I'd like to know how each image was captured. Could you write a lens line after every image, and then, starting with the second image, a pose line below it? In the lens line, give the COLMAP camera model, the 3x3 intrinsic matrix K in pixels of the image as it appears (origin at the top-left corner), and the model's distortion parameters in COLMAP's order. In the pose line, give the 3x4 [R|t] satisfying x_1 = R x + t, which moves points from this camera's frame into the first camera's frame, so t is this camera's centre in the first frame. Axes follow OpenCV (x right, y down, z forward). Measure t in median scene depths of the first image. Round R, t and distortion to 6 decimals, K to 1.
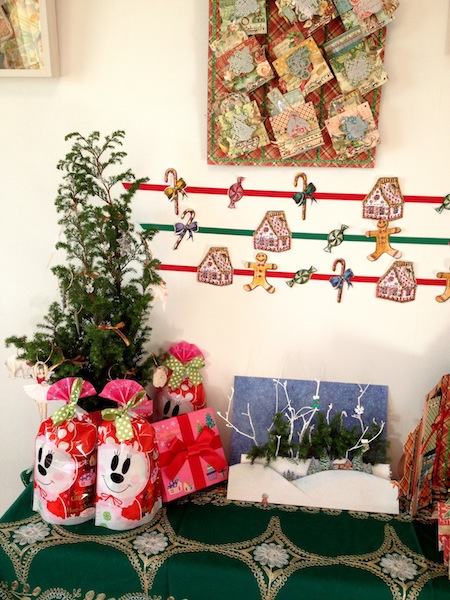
lens RADIAL K [[609.4, 0, 224.9], [0, 609.4, 315.2], [0, 0, 1]] dist [0.214470, -0.520127]
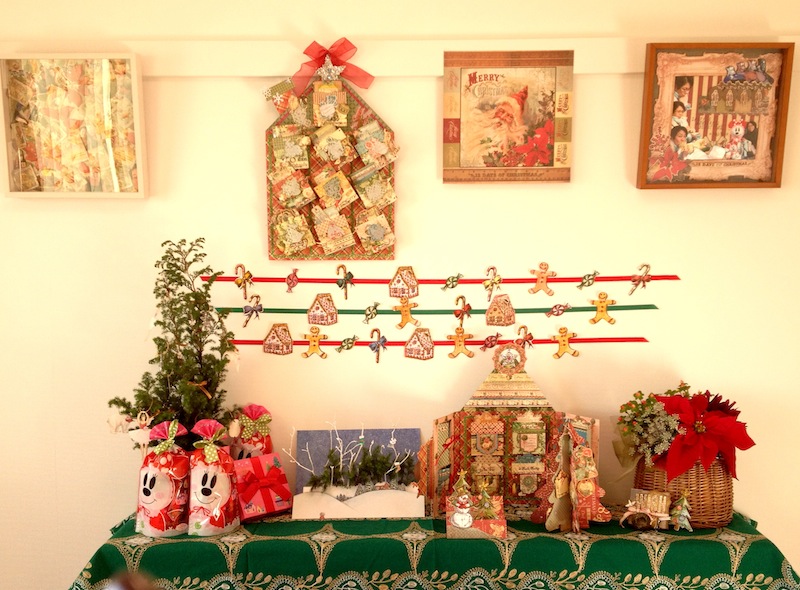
lens RADIAL K [[1058.1, 0, 412.9], [0, 1058.1, 326.7], [0, 0, 1]] dist [0.189433, -0.052400]
pose [[0.994176, -0.036378, 0.101441, 0.042386], [0.053248, 0.984192, -0.168913, 0.296567], [-0.093692, 0.173331, 0.980397, -1.236361]]
